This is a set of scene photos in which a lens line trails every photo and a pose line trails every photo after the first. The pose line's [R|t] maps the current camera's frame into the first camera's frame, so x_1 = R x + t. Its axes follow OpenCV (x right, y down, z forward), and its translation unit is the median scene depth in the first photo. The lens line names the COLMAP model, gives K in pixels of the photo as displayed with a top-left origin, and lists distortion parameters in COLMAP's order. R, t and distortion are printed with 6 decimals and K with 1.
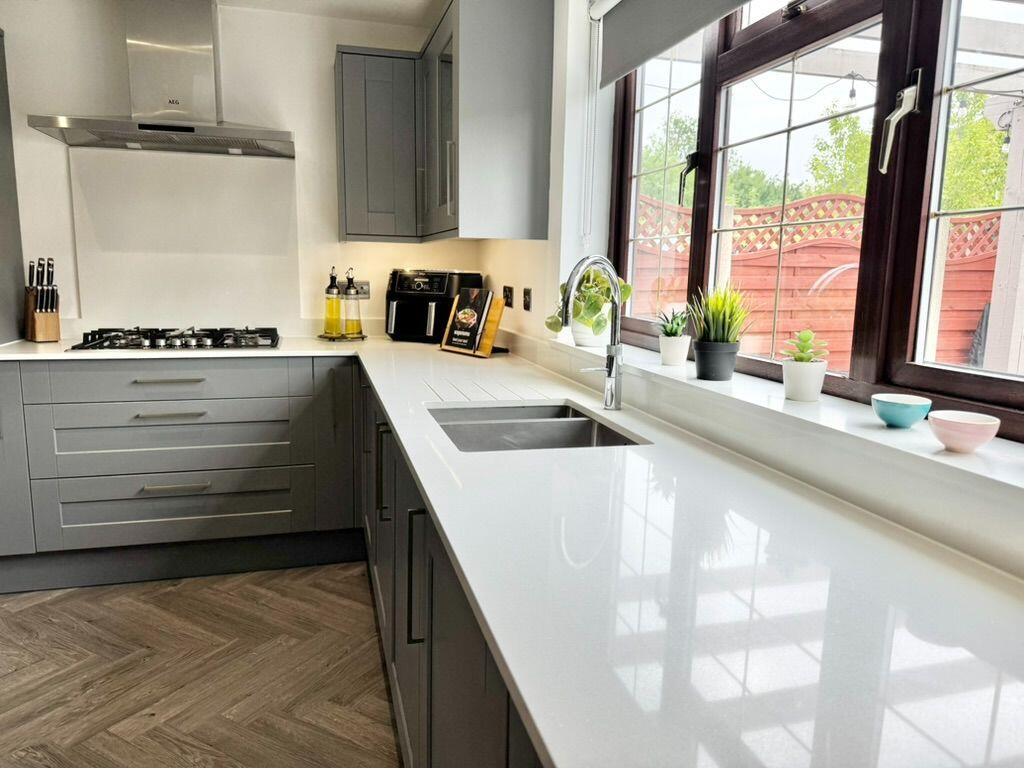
lens RADIAL K [[723.1, 0, 512.0], [0, 723.1, 384.0], [0, 0, 1]] dist [-0.001000, -0.000783]
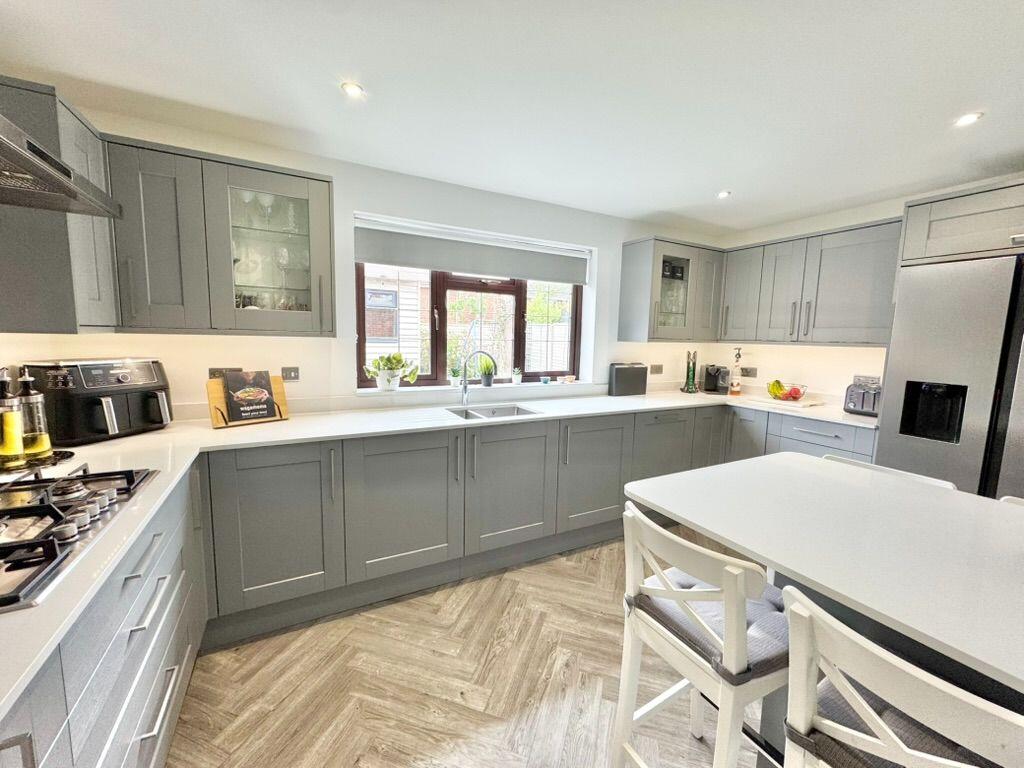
lens RADIAL K [[409.7, 0, 512.0], [0, 409.7, 384.0], [0, 0, 1]] dist [-0.002196, -0.000902]
pose [[-0.222853, -0.135564, 0.965380, -1.011941], [0.127431, 0.977736, 0.166716, -0.203252], [-0.966487, 0.160173, -0.200616, 0.821297]]
